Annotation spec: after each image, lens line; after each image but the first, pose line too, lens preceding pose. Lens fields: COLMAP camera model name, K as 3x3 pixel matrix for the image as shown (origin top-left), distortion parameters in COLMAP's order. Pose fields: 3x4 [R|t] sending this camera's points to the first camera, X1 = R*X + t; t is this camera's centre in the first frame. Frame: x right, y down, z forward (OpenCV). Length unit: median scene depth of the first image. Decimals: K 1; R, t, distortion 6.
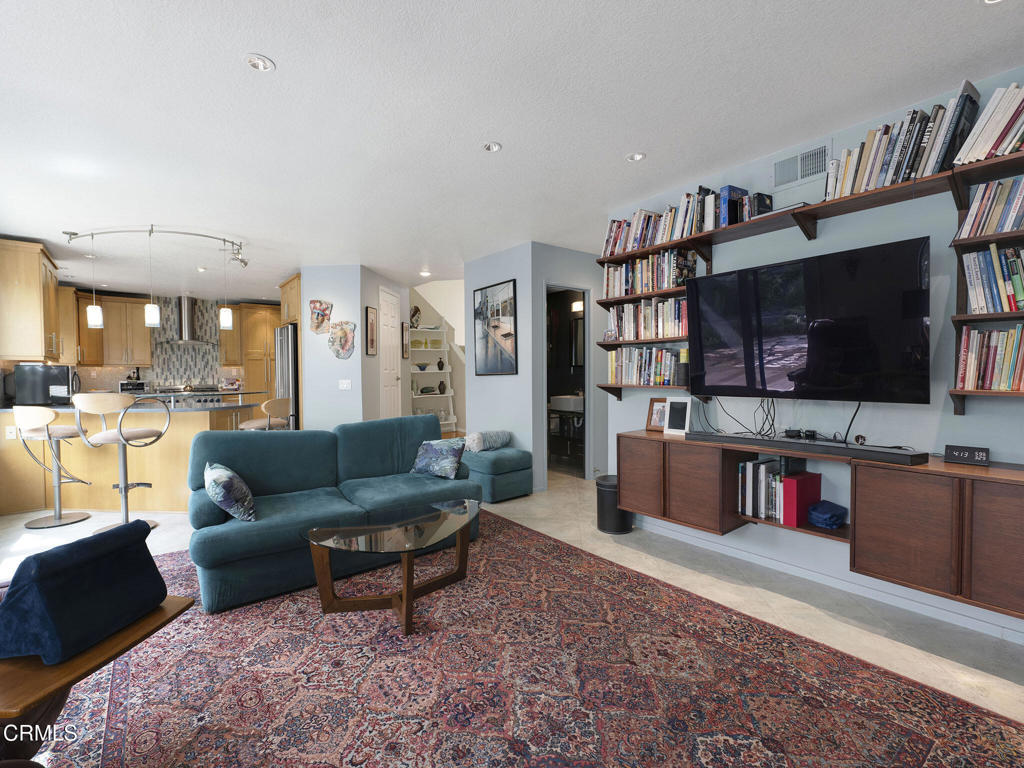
lens RADIAL K [[462.2, 0, 515.2], [0, 462.2, 382.1], [0, 0, 1]] dist [-0.000339, 0.000010]
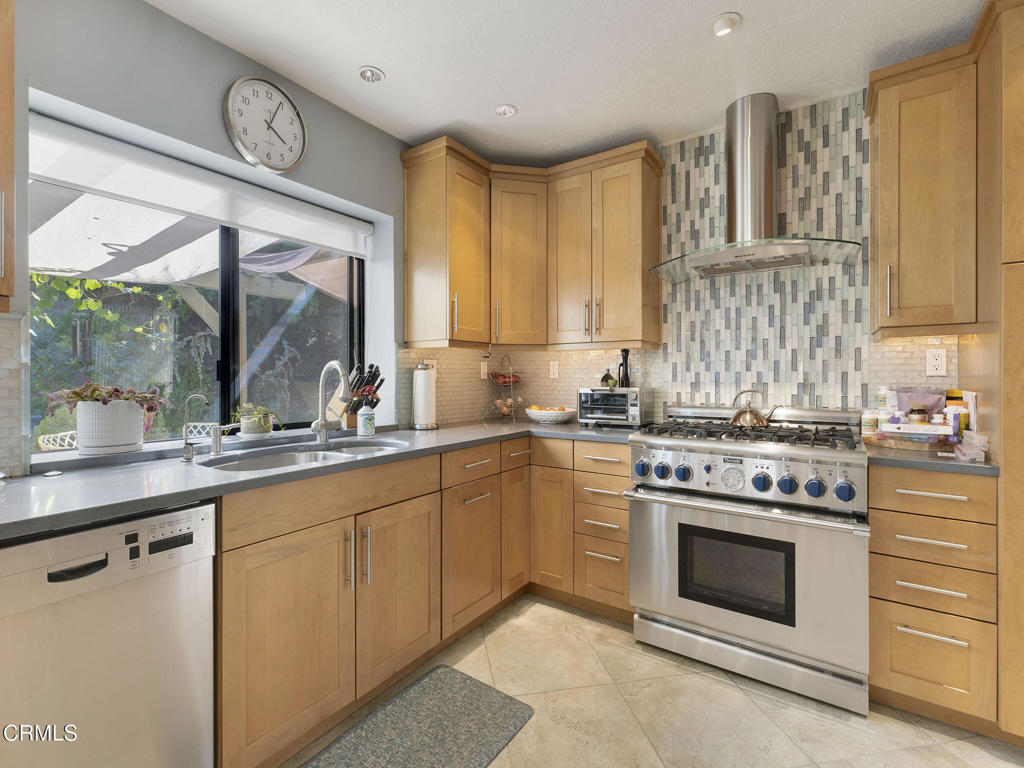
lens RADIAL K [[462.2, 0, 508.6], [0, 462.2, 376.0], [0, 0, 1]] dist [-0.000339, 0.000010]
pose [[0.286720, 0.014582, -0.957903, -0.465682], [-0.019981, 0.999758, 0.009238, -0.012761], [0.957806, 0.016491, 0.286942, 0.758237]]
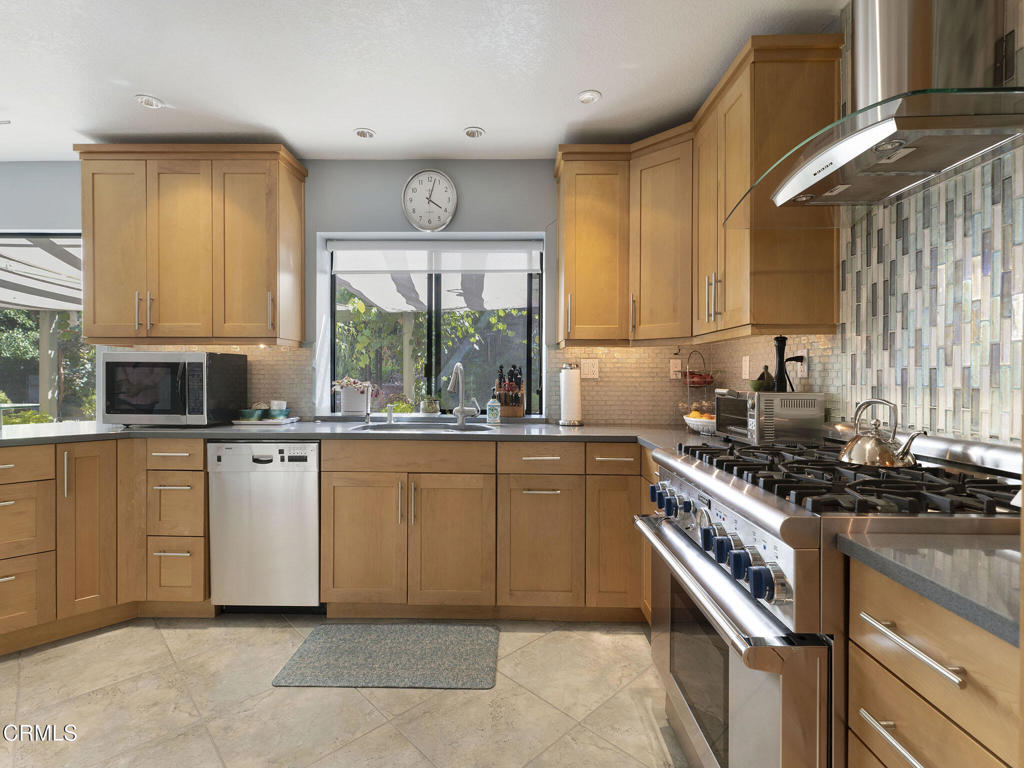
lens RADIAL K [[486.8, 0, 509.4], [0, 486.8, 379.2], [0, 0, 1]] dist [0.003703, 0.000096]
pose [[-0.632270, 0.015668, -0.774590, -0.486680], [-0.009532, 0.999563, 0.027999, -0.014977], [0.774689, 0.025086, -0.631844, 0.986678]]
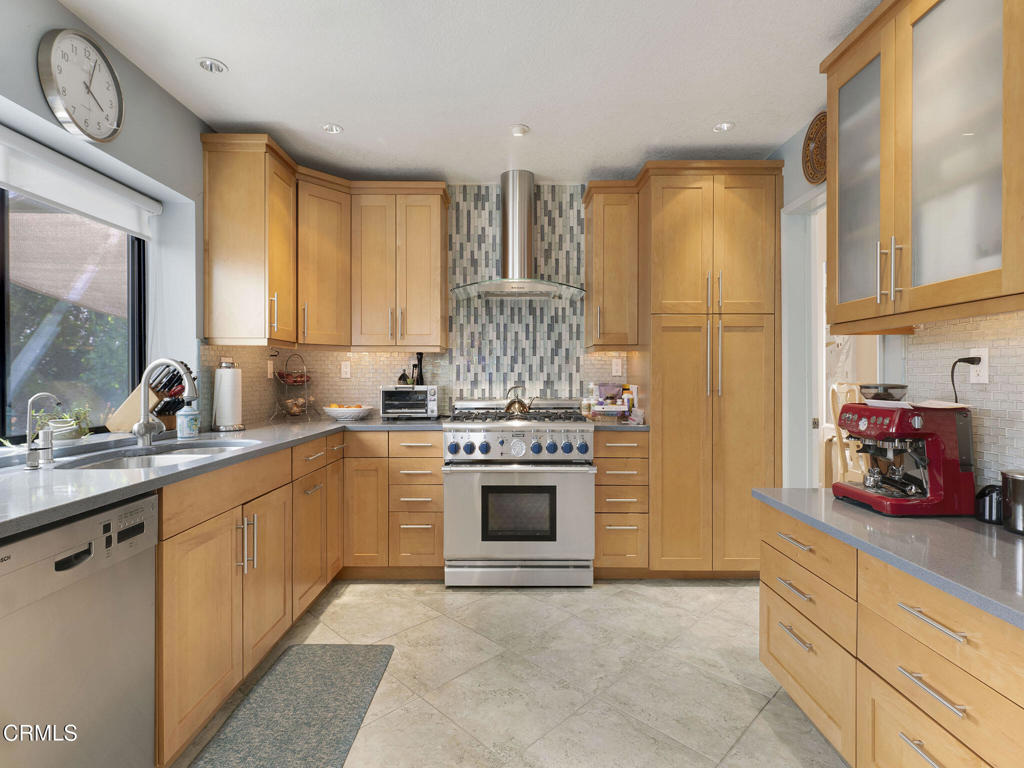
lens RADIAL K [[513.1, 0, 509.8], [0, 513.1, 378.3], [0, 0, 1]] dist [0.003325, -0.000814]
pose [[0.782113, 0.016023, -0.622931, -0.433609], [-0.023024, 0.999730, -0.003193, -0.009412], [0.622712, 0.016840, 0.782270, 0.643678]]
